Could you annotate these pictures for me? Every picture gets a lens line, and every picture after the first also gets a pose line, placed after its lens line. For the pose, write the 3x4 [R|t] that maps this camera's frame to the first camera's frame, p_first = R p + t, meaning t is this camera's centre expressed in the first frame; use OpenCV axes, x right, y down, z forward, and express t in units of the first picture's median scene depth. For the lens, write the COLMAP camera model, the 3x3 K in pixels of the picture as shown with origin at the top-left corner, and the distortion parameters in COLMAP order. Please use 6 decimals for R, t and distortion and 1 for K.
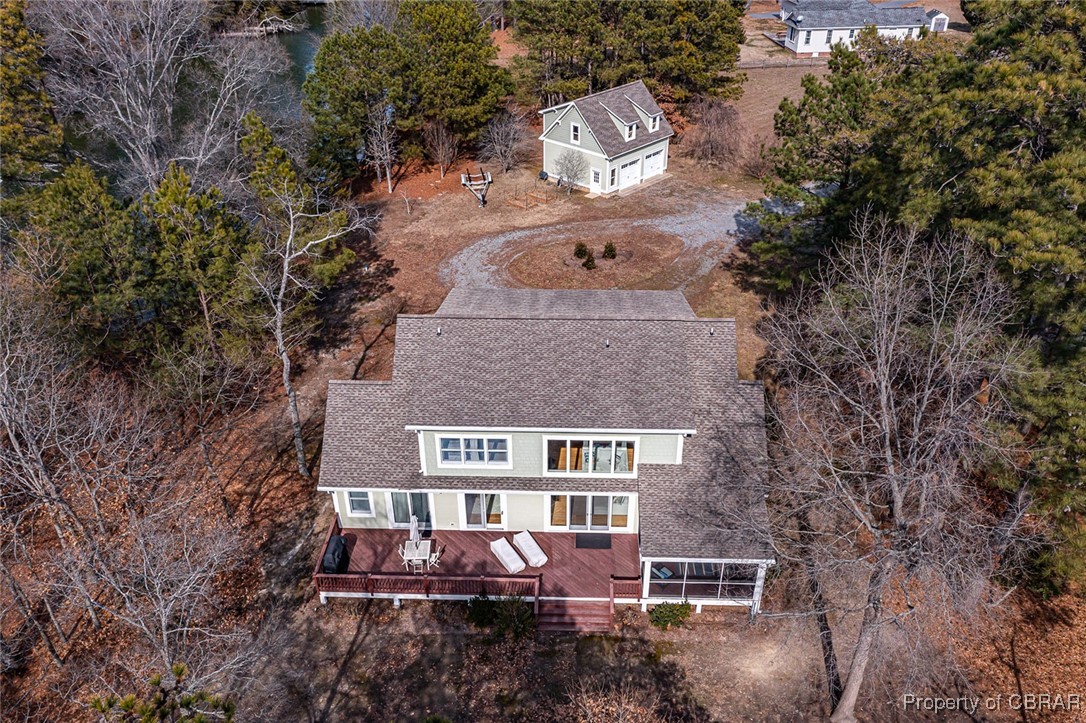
lens RADIAL K [[885.1, 0, 542.3], [0, 885.1, 361.7], [0, 0, 1]] dist [-0.011966, 0.003302]
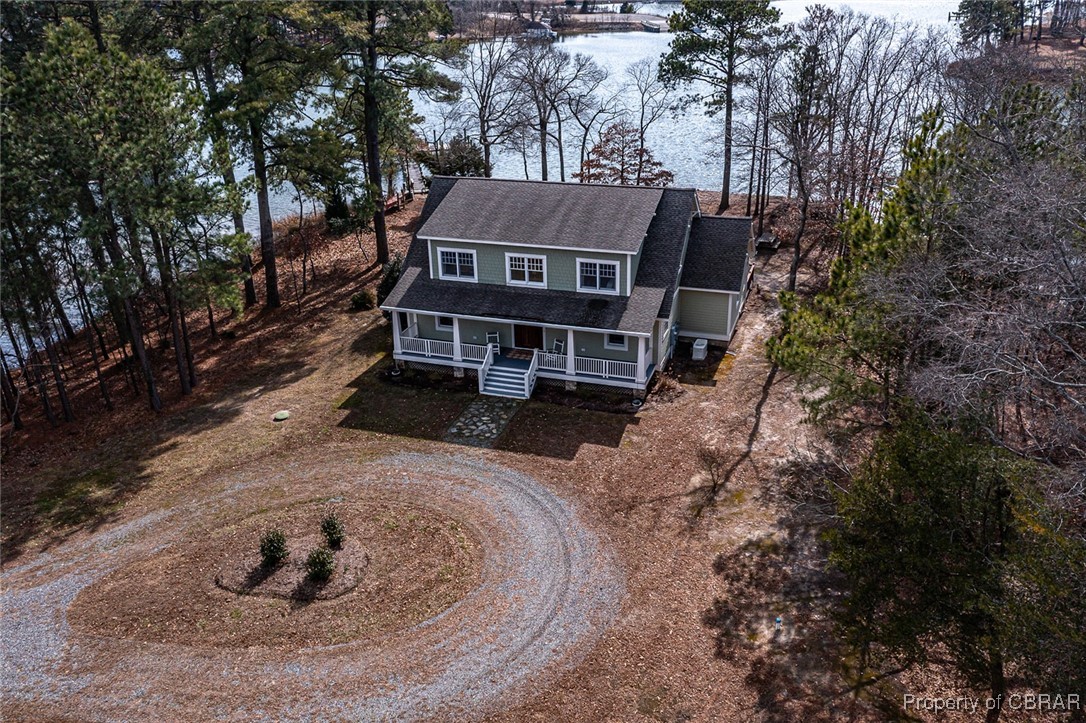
lens RADIAL K [[885.1, 0, 542.1], [0, 885.1, 358.3], [0, 0, 1]] dist [-0.011966, 0.003302]
pose [[-0.955493, -0.098359, 0.278133, -0.204681], [0.176599, 0.564505, 0.806317, -0.587310], [-0.236316, 0.819548, -0.522011, 1.198053]]
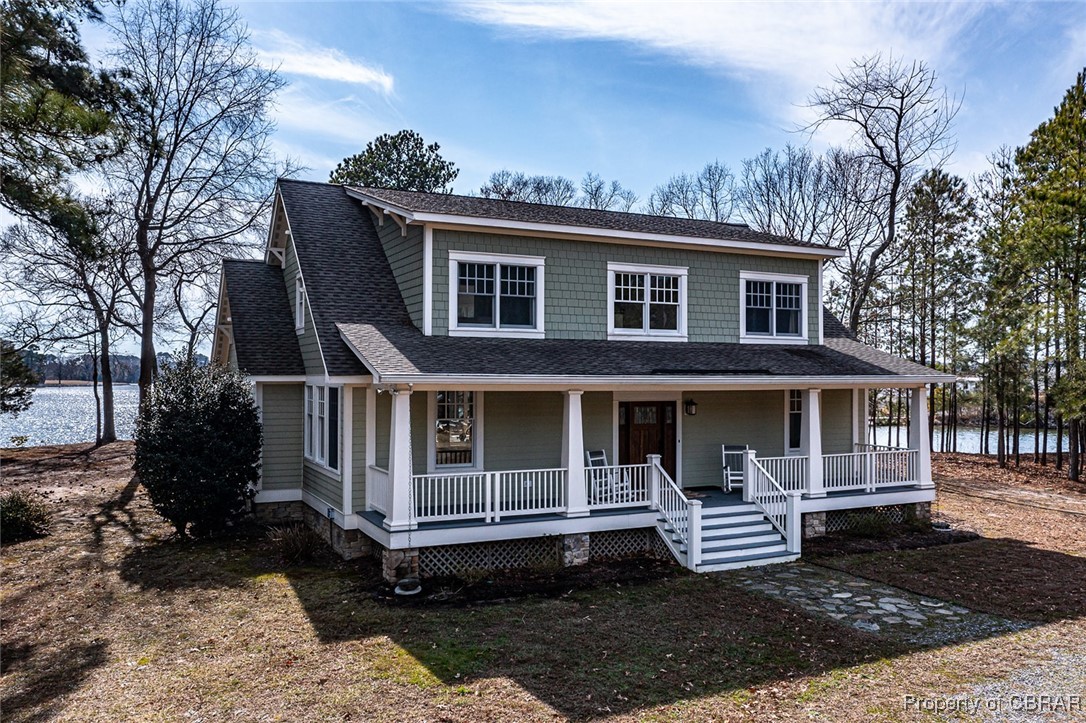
lens RADIAL K [[885.1, 0, 545.1], [0, 885.1, 368.4], [0, 0, 1]] dist [-0.011966, 0.003302]
pose [[-0.889584, -0.002792, -0.456763, 0.209334], [-0.243767, 0.848576, 0.469570, -0.162215], [0.386288, 0.529065, -0.755560, 1.007393]]
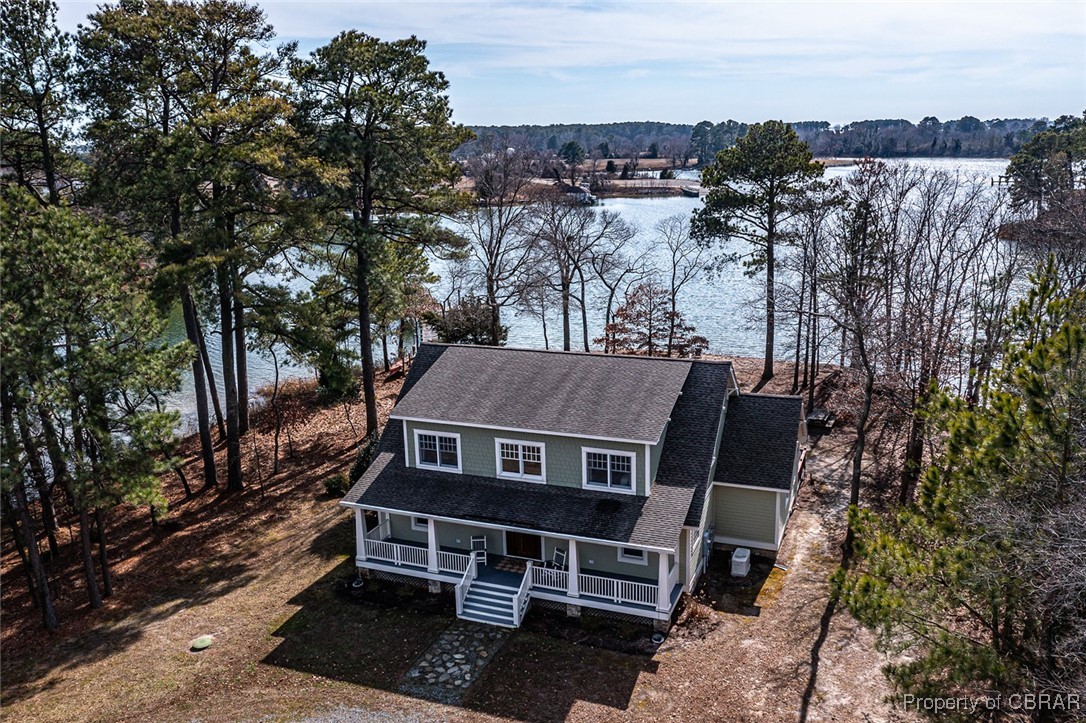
lens RADIAL K [[885.1, 0, 539.1], [0, 885.1, 365.3], [0, 0, 1]] dist [-0.011966, 0.003302]
pose [[-0.938456, -0.061400, 0.339899, -0.189147], [0.204894, 0.693265, 0.690943, -0.487839], [-0.278064, 0.718063, -0.638018, 1.085228]]
